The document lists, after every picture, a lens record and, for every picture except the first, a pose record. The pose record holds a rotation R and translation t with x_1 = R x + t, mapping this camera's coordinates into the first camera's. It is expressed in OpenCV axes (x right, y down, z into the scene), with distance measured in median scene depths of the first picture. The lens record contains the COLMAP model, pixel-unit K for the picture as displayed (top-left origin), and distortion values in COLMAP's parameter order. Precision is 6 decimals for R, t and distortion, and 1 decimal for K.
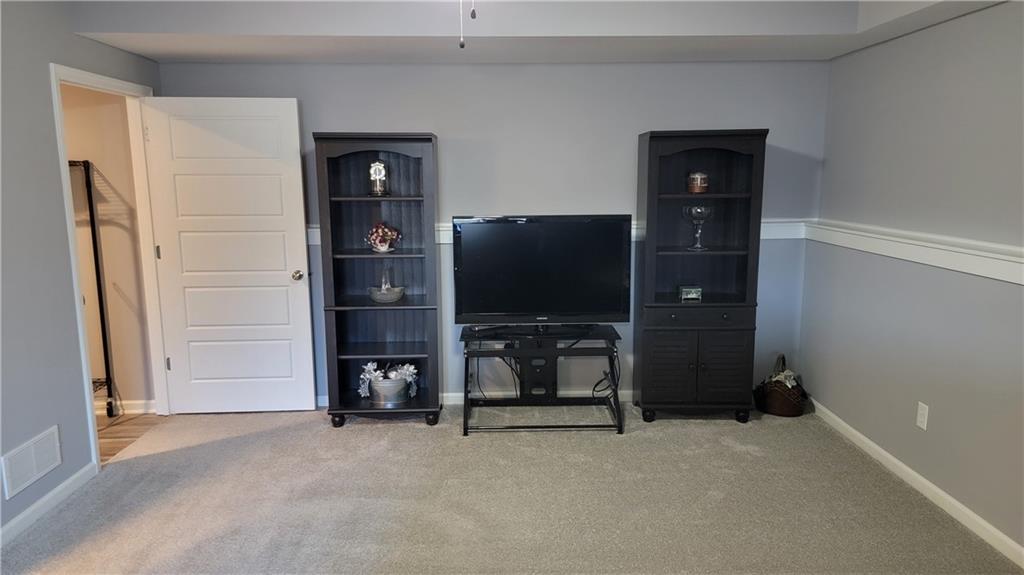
lens RADIAL K [[715.6, 0, 509.6], [0, 715.6, 292.3], [0, 0, 1]] dist [0.089562, -0.074796]
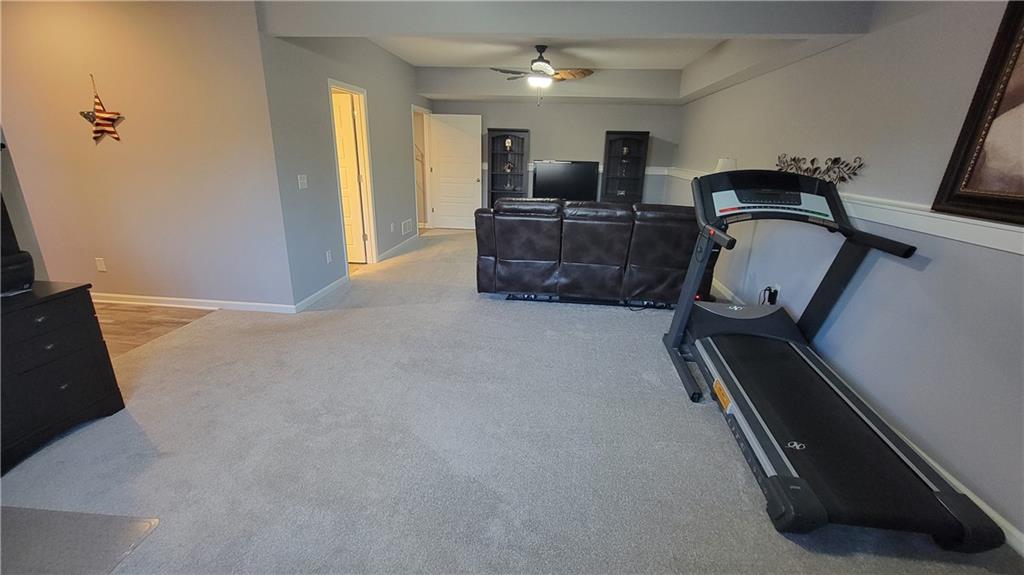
lens RADIAL K [[416.9, 0, 512.4], [0, 416.9, 283.5], [0, 0, 1]] dist [-0.002085, 0.001611]
pose [[0.988517, 0.075883, -0.130675, 0.085708], [-0.057123, 0.988251, 0.141763, 0.141570], [0.139897, -0.132671, 0.981238, -0.657533]]
